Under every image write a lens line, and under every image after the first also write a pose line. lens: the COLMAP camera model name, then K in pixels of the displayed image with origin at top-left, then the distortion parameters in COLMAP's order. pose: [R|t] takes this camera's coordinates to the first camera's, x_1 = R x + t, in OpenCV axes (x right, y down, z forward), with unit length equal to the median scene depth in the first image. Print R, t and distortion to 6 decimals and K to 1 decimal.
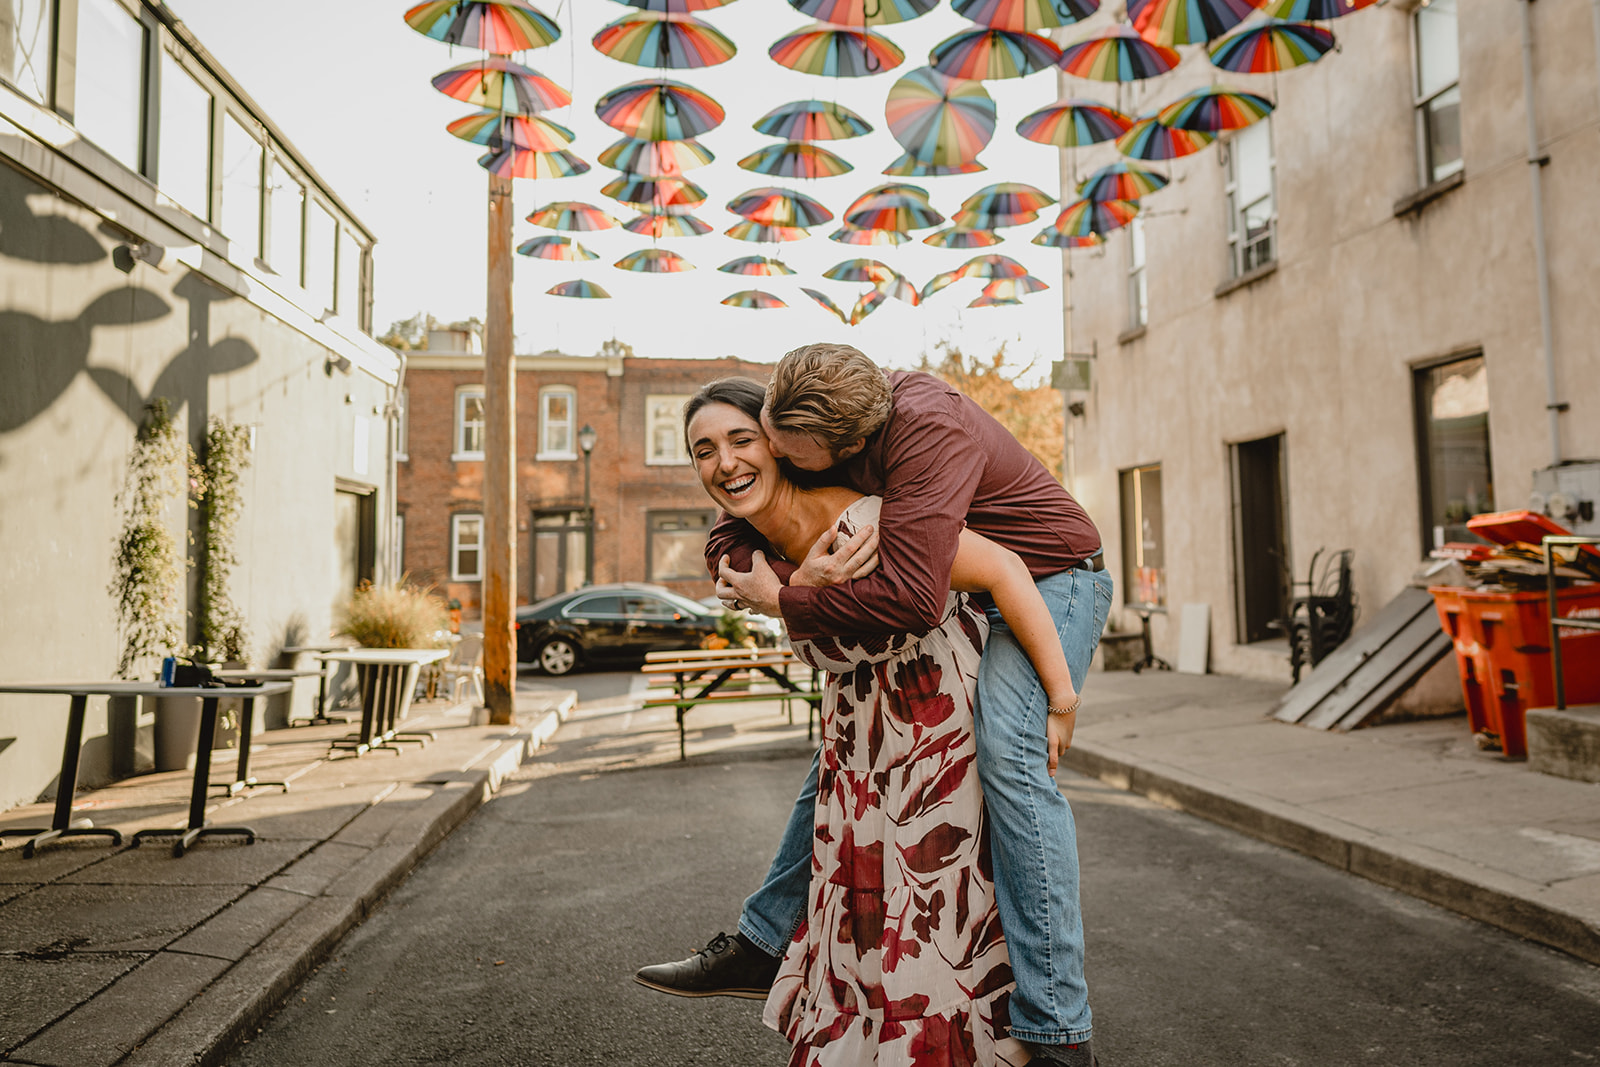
lens RADIAL K [[1406.1, 0, 1043.6], [0, 1406.1, 404.5], [0, 0, 1]] dist [-0.000687, -0.002801]
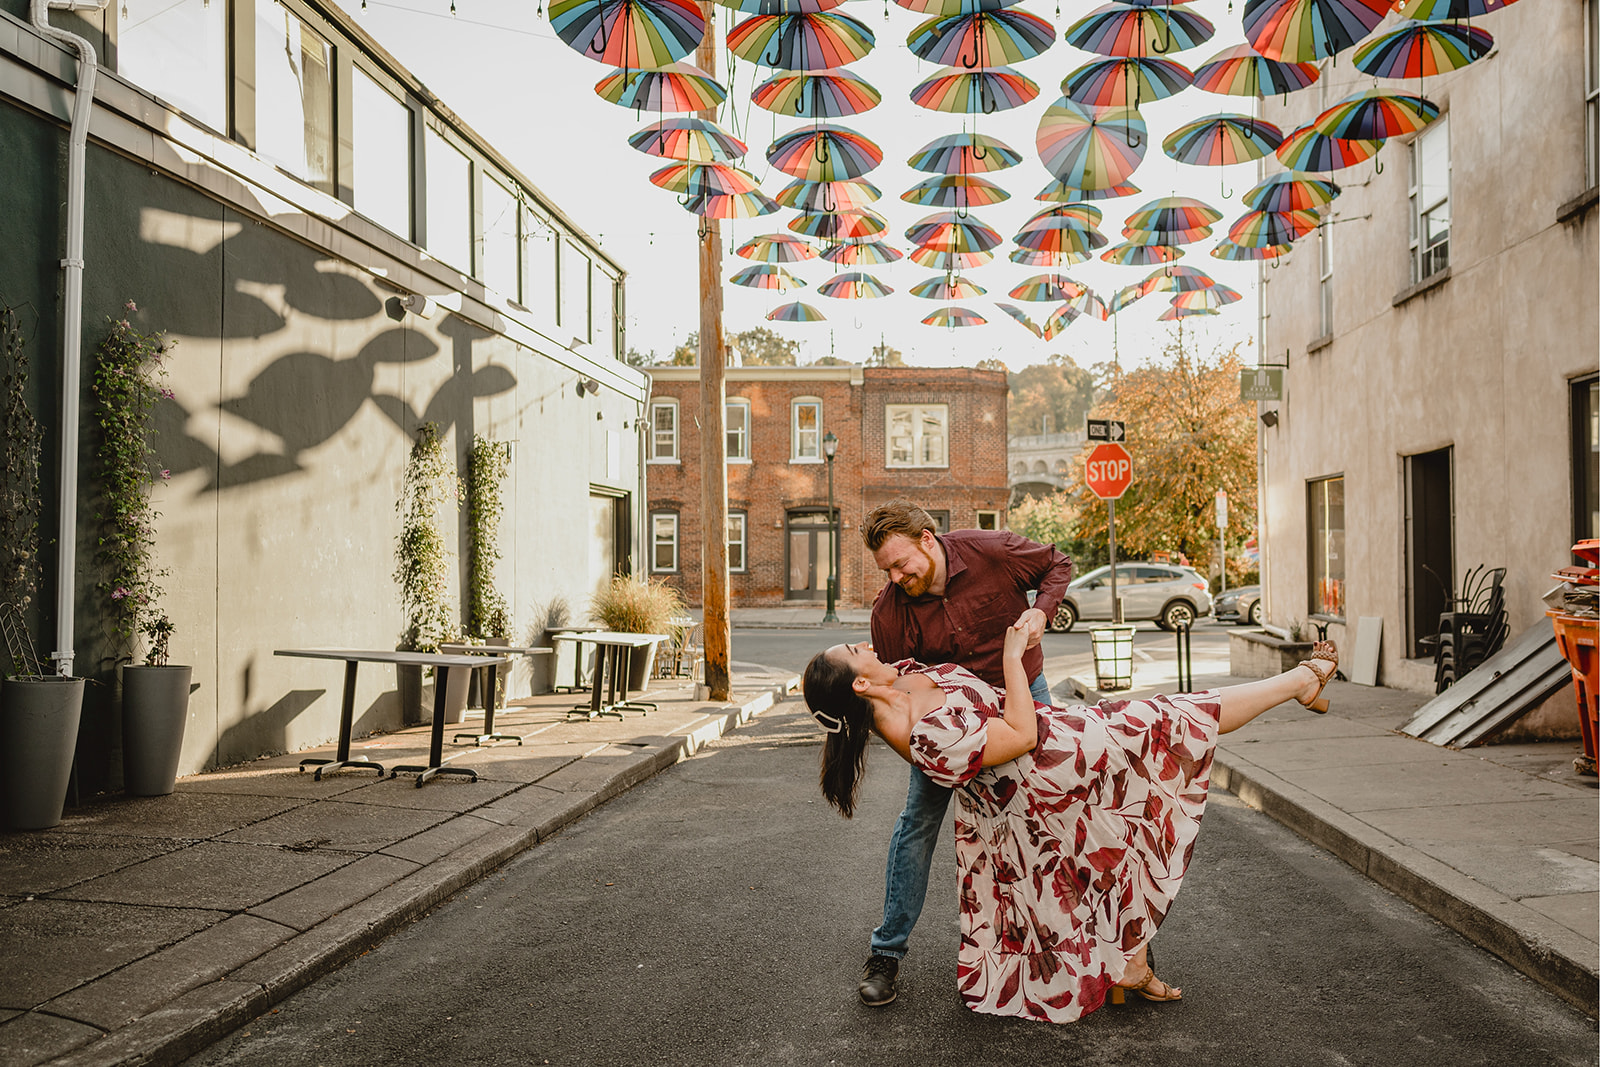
lens RADIAL K [[1383.5, 0, 905.8], [0, 1383.5, 532.6], [0, 0, 1]] dist [0.000831, -0.003090]
pose [[0.961221, 0.017181, -0.275244, 0.082620], [0.007821, 0.995958, 0.089482, -0.010777], [0.275669, -0.088165, 0.957201, -0.035991]]
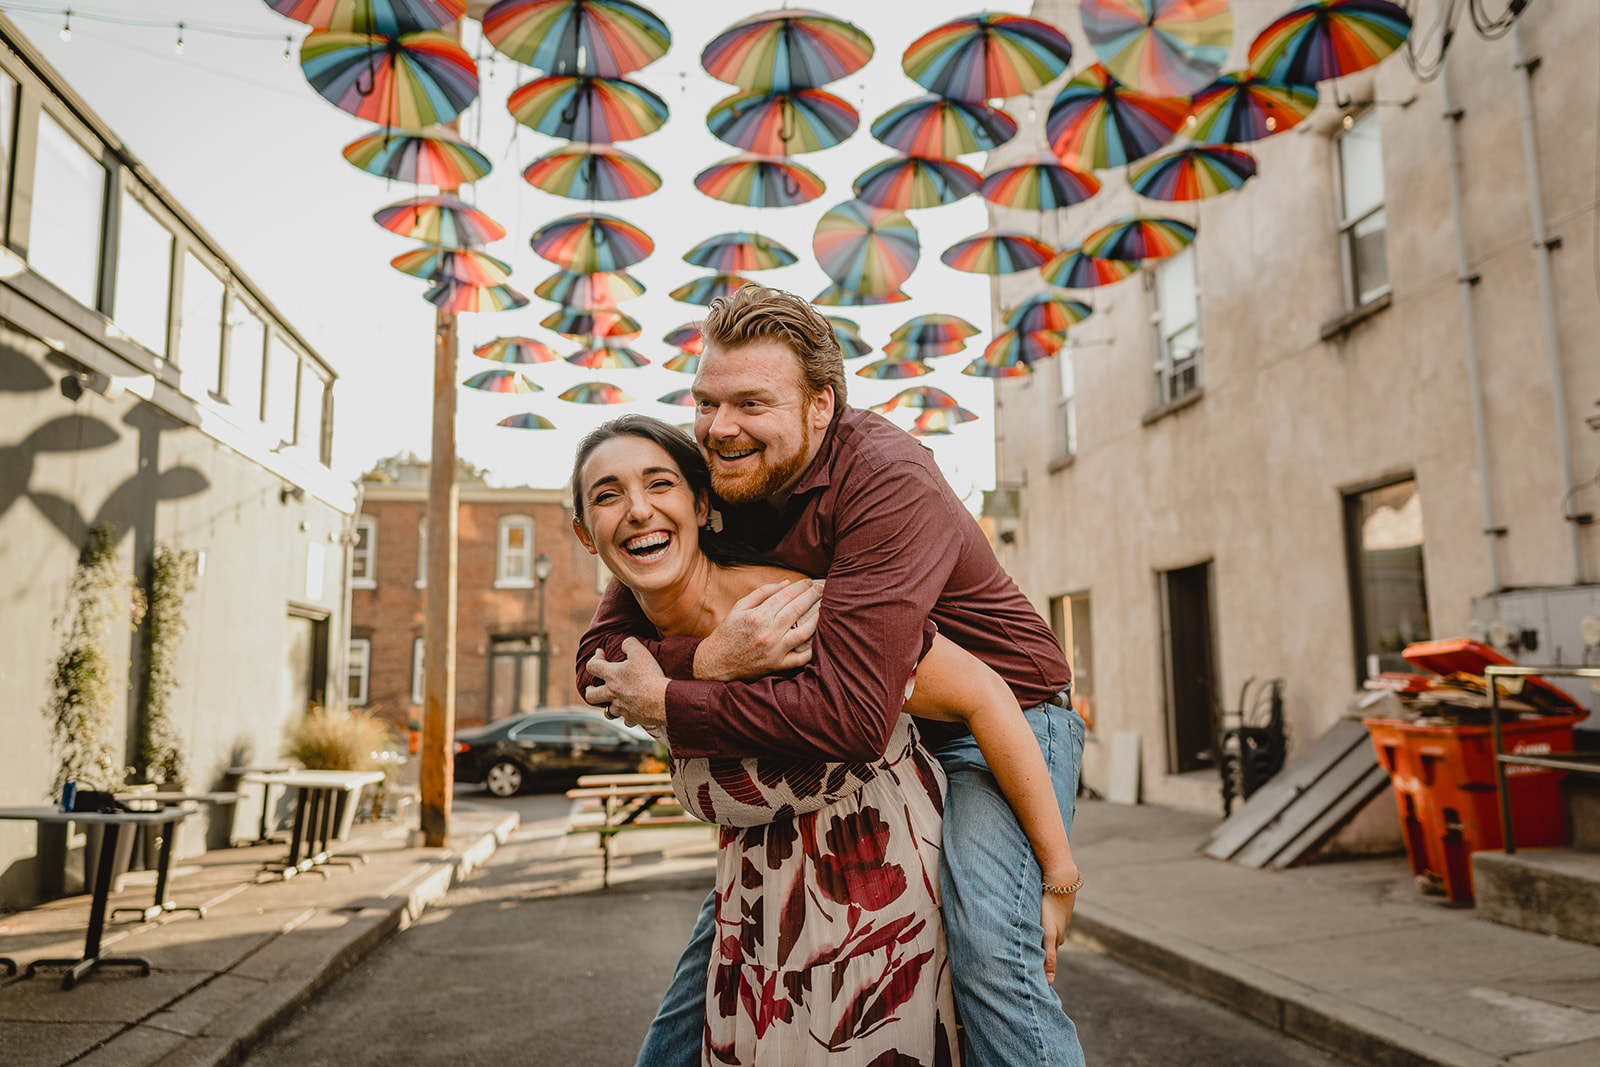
lens RADIAL K [[1344.4, 0, 907.0], [0, 1344.4, 450.6], [0, 0, 1]] dist [0.002145, -0.005185]
pose [[0.998367, -0.003243, -0.057041, 0.011440], [-0.000359, 0.998012, -0.063030, 0.003575], [0.057132, 0.062947, 0.996380, 0.041188]]
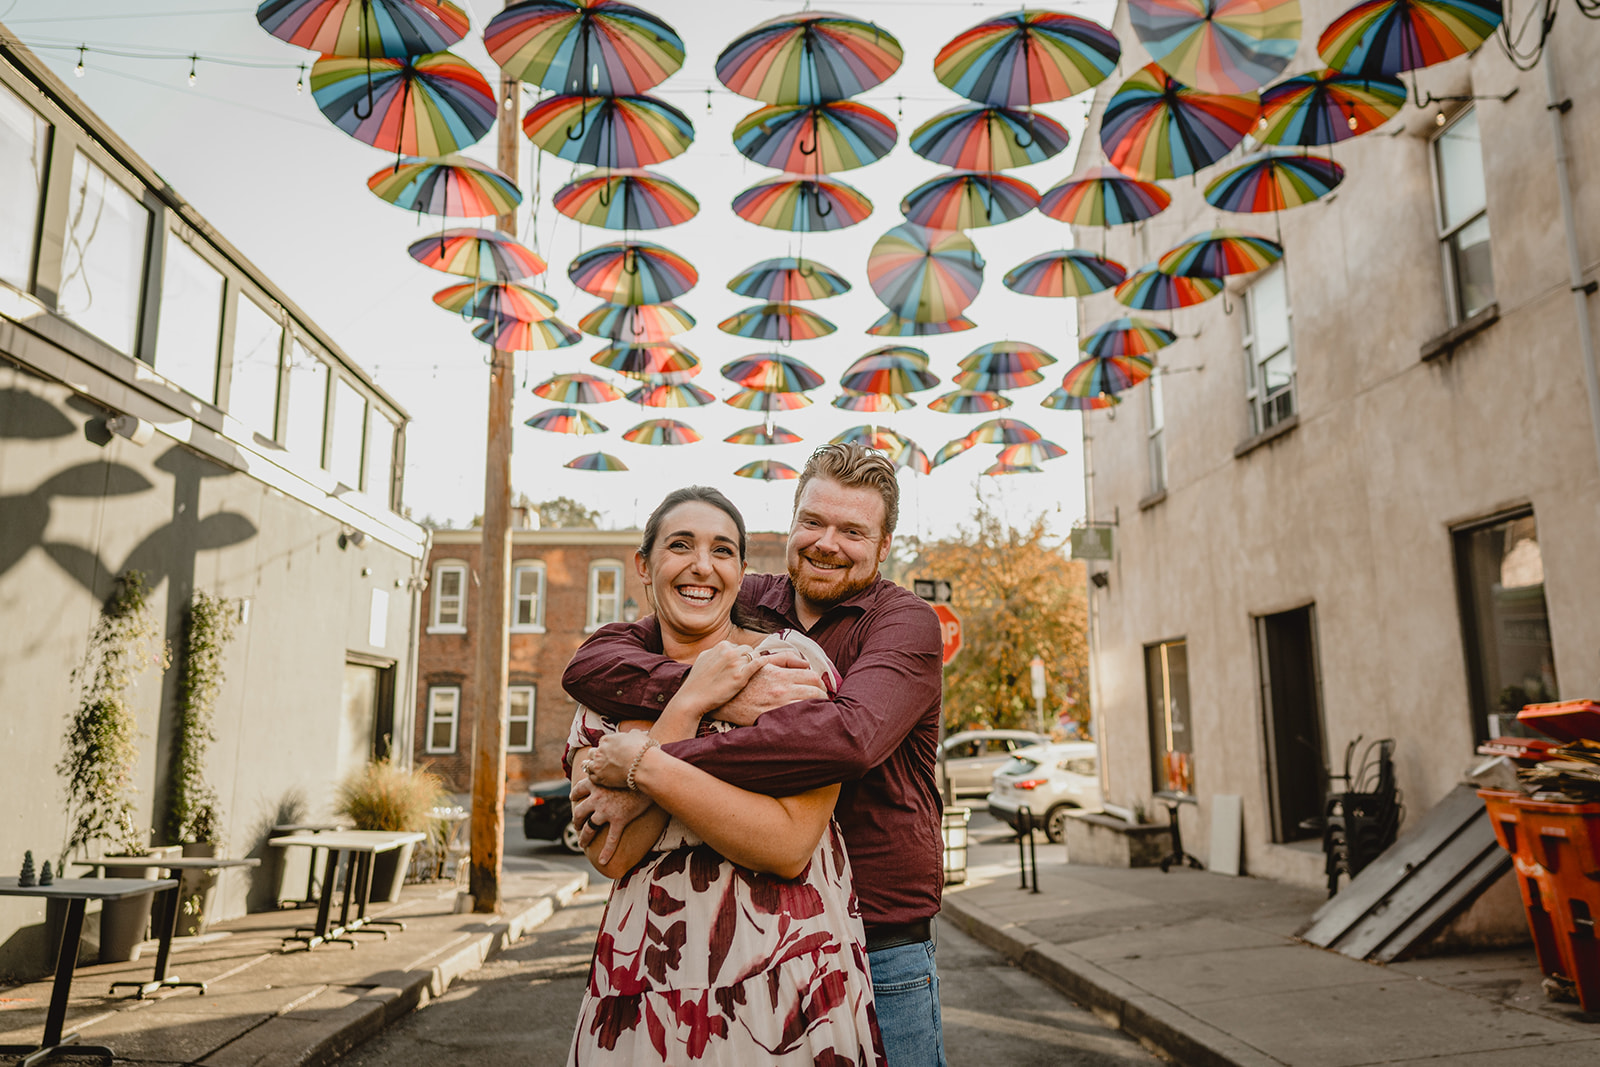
lens RADIAL K [[1377.5, 0, 894.1], [0, 1377.5, 406.9], [0, 0, 1]] dist [0.002429, -0.000850]
pose [[0.989235, -0.022231, -0.144640, 0.040719], [0.004330, 0.992407, -0.122920, 0.002050], [0.146274, 0.120970, 0.981820, 0.086540]]
